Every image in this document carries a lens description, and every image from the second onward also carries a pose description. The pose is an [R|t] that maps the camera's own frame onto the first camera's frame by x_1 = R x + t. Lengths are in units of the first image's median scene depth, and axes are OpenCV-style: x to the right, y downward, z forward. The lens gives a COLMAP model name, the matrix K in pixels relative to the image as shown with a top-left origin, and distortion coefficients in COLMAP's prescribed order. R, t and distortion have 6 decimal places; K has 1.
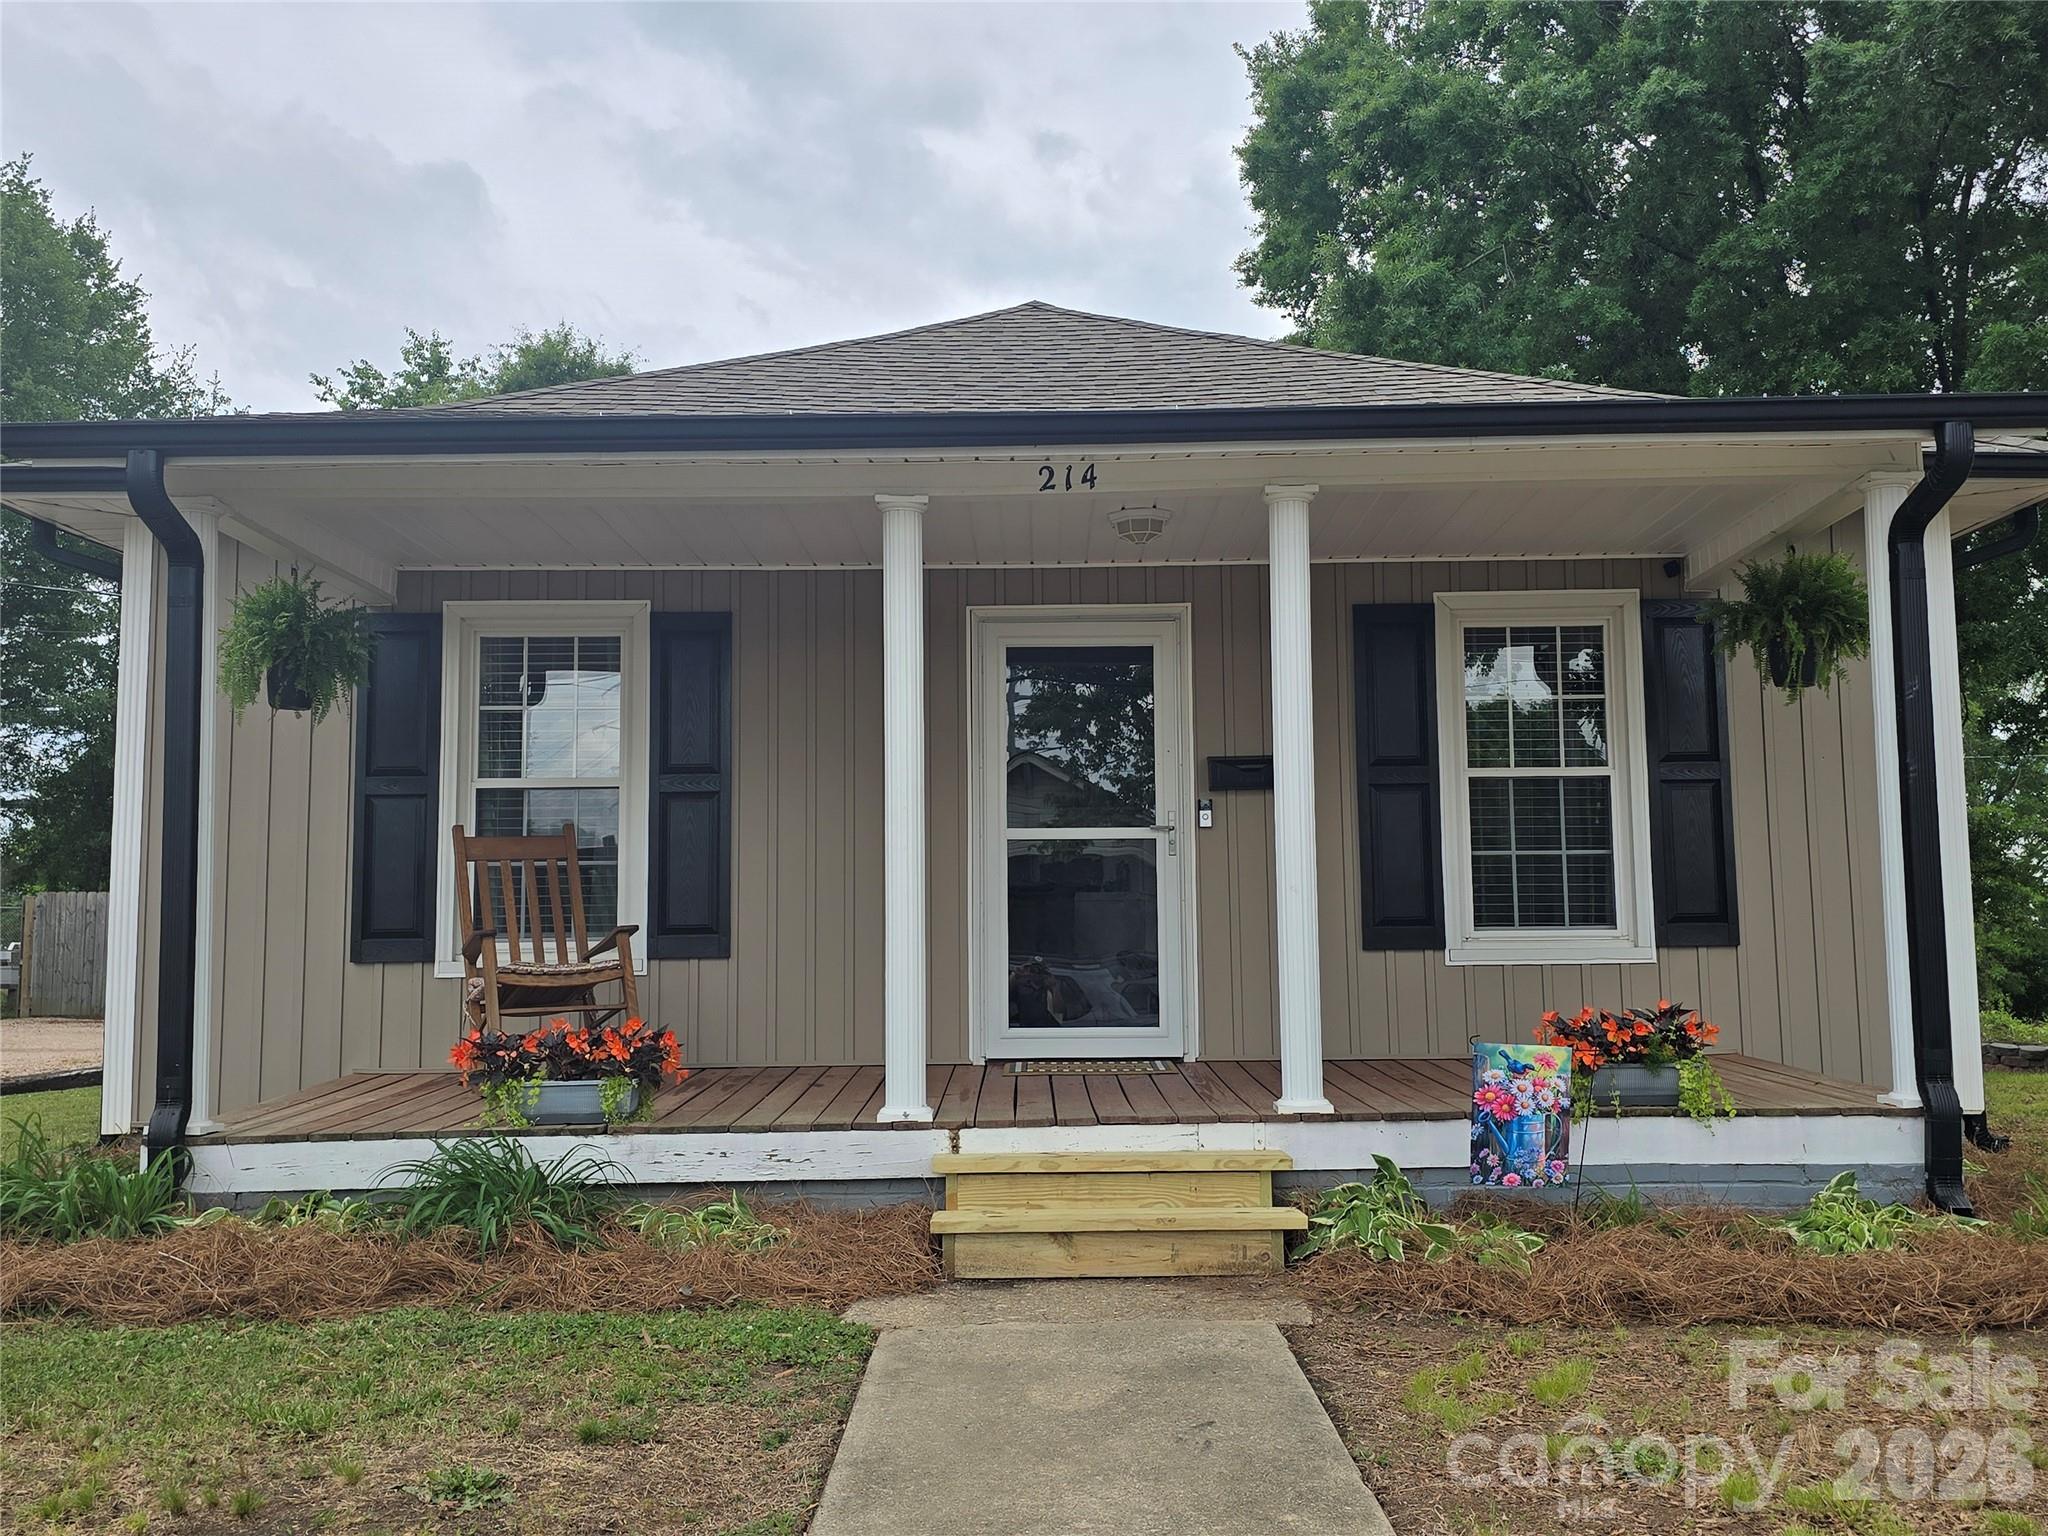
lens RADIAL K [[1442.0, 0, 1008.4], [0, 1442.0, 762.8], [0, 0, 1]] dist [0.111324, -0.110118]
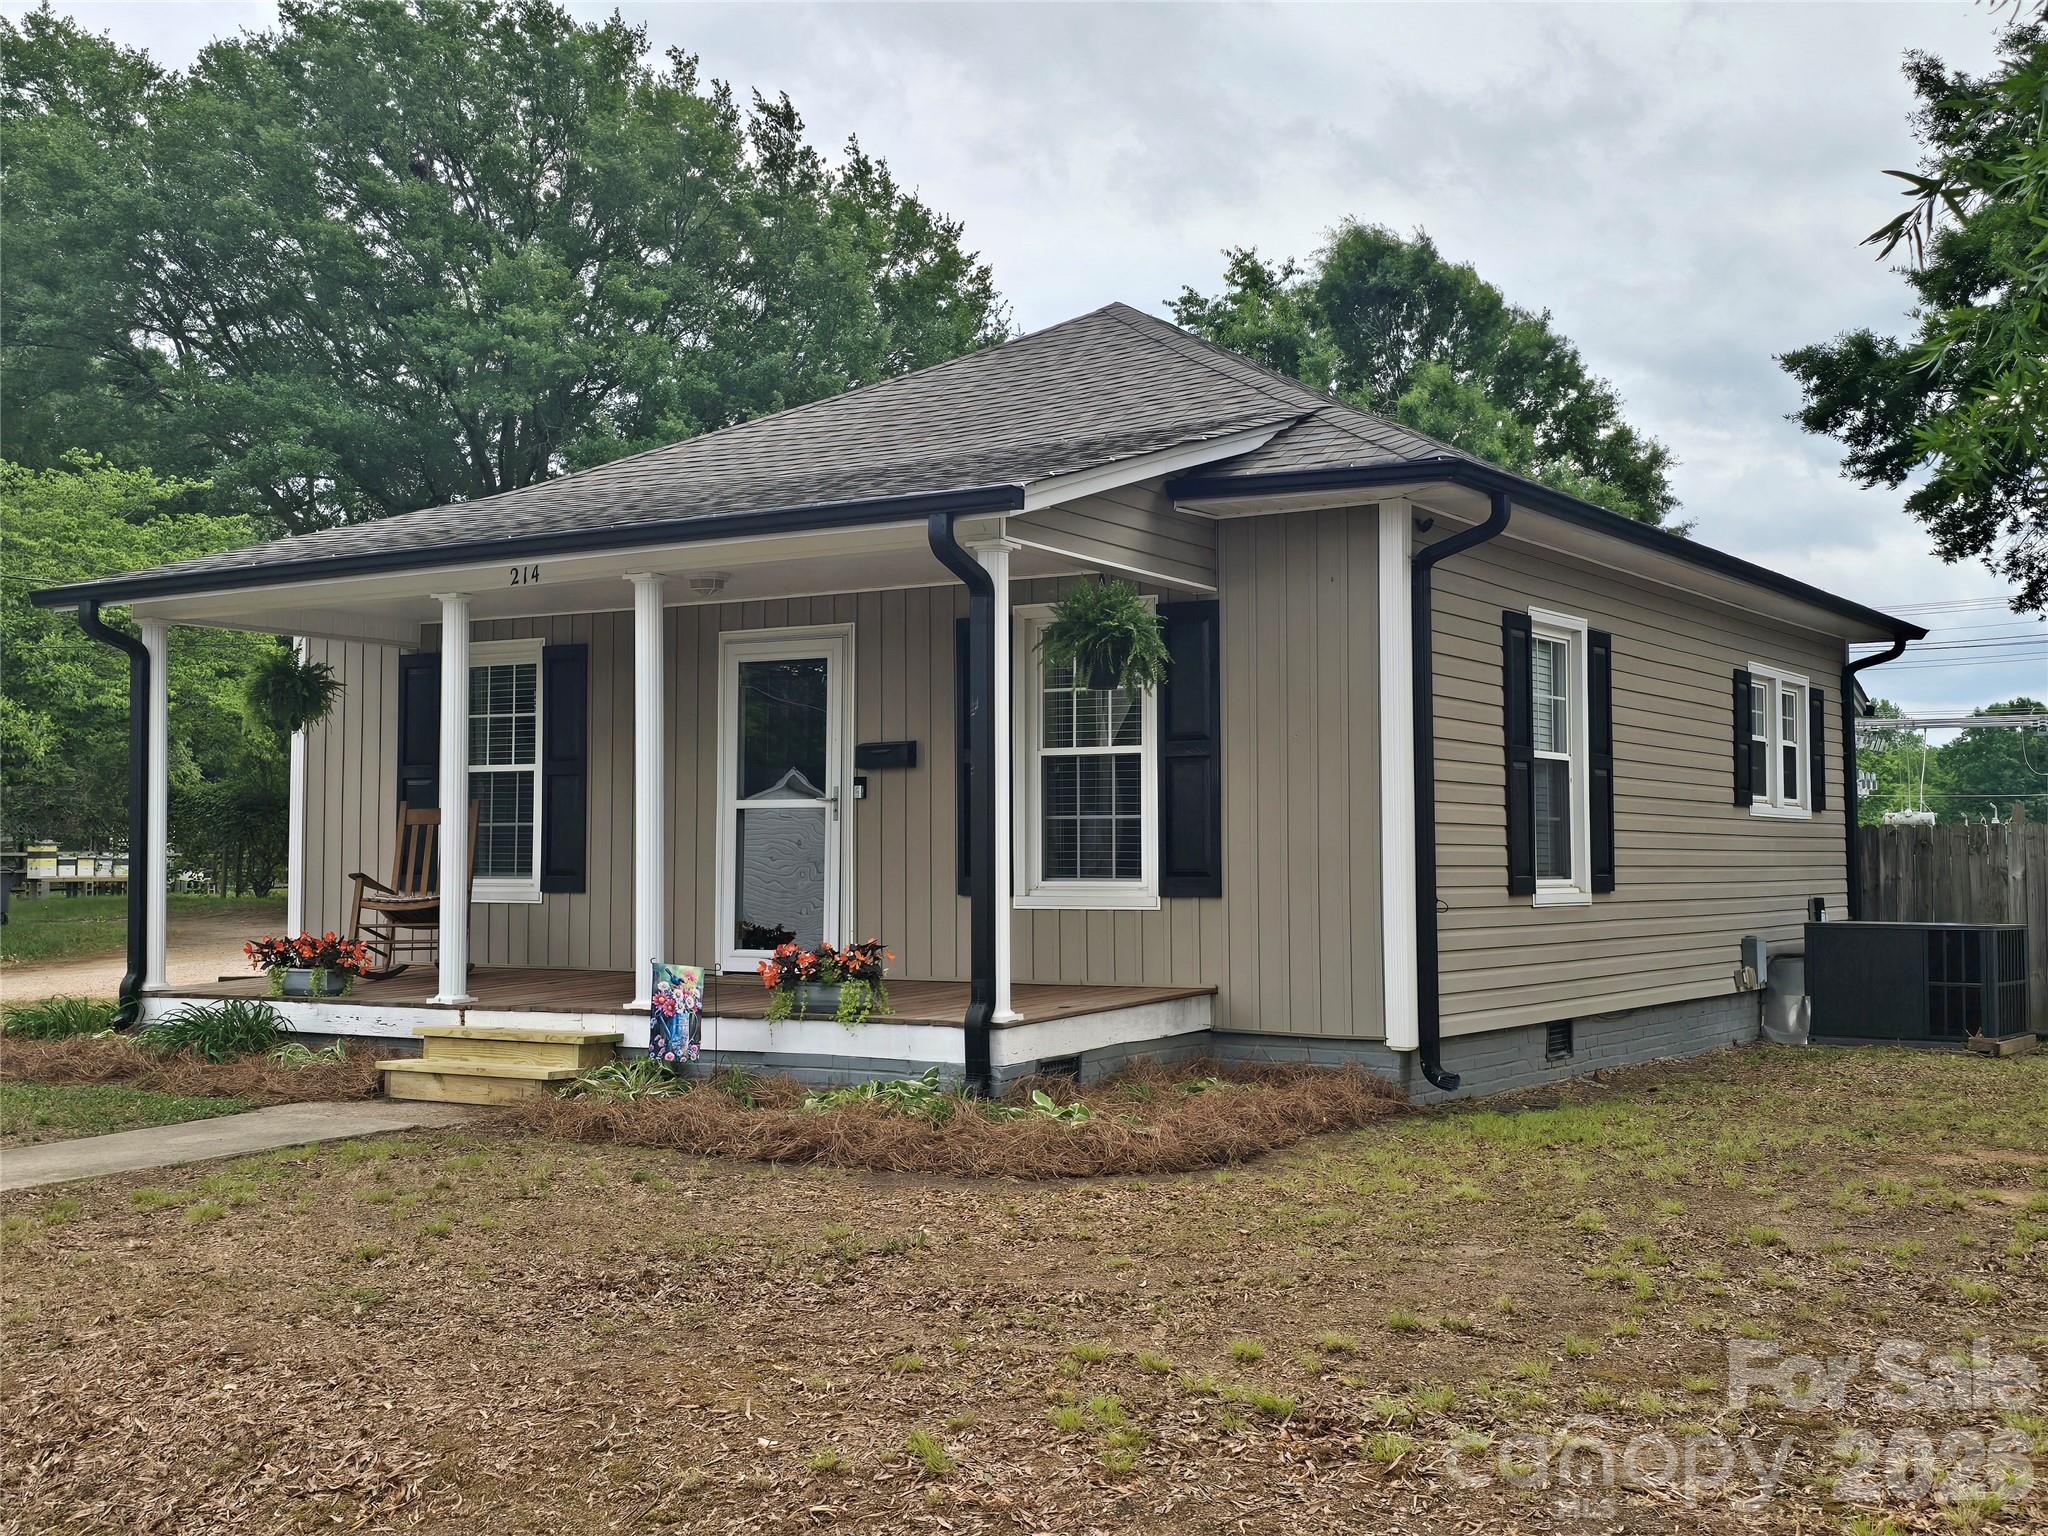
lens RADIAL K [[1442.0, 0, 1008.4], [0, 1442.0, 762.8], [0, 0, 1]] dist [0.111324, -0.110118]
pose [[0.908106, -0.016357, -0.418420, 1.071106], [0.038214, 0.998304, 0.043911, -0.051544], [0.416992, -0.055865, 0.907192, -0.142188]]
